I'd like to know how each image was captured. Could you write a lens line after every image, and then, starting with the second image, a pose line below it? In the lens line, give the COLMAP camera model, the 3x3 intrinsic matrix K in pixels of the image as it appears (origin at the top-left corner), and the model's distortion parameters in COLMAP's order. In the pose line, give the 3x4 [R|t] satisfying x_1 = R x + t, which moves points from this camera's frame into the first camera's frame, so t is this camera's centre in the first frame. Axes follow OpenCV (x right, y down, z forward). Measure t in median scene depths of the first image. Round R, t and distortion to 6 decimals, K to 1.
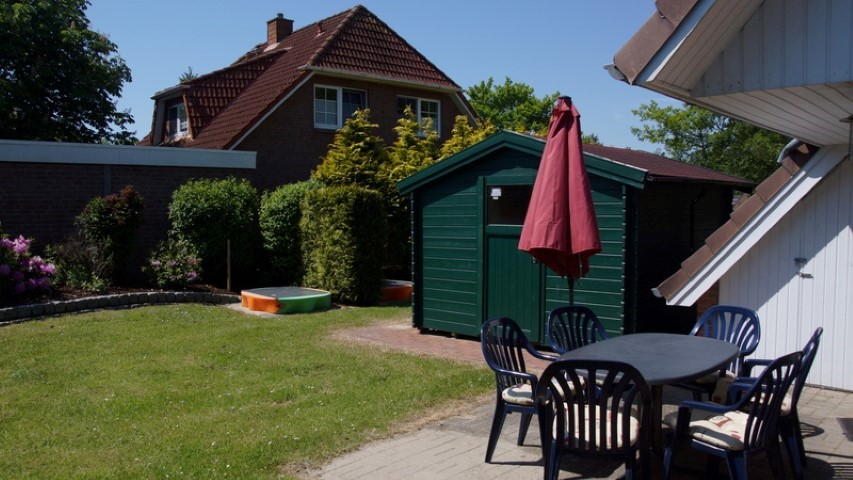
lens RADIAL K [[685.5, 0, 427.3], [0, 685.5, 239.8], [0, 0, 1]] dist [-0.082341, 0.008629]
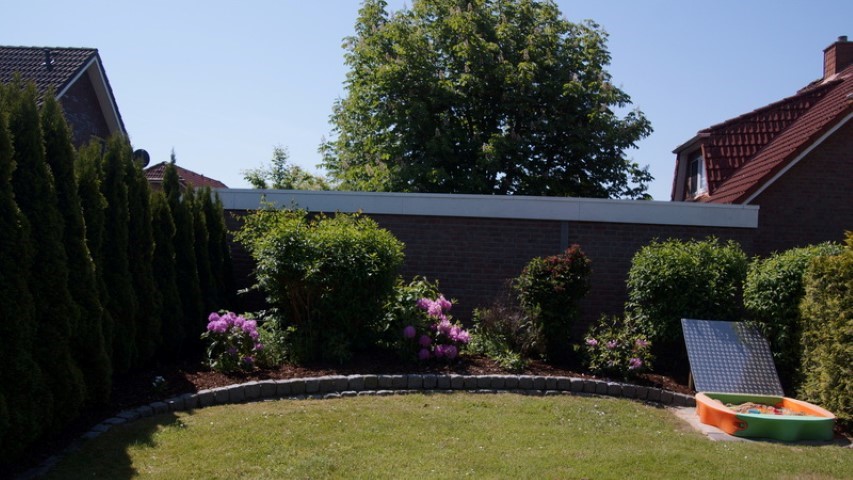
lens RADIAL K [[725.6, 0, 424.9], [0, 725.6, 239.8], [0, 0, 1]] dist [-0.051700, 0.055218]
pose [[0.714821, 0.008895, -0.699251, 0.047940], [-0.078689, 0.994592, -0.067790, -0.010451], [0.694866, 0.103481, 0.711655, 0.216457]]
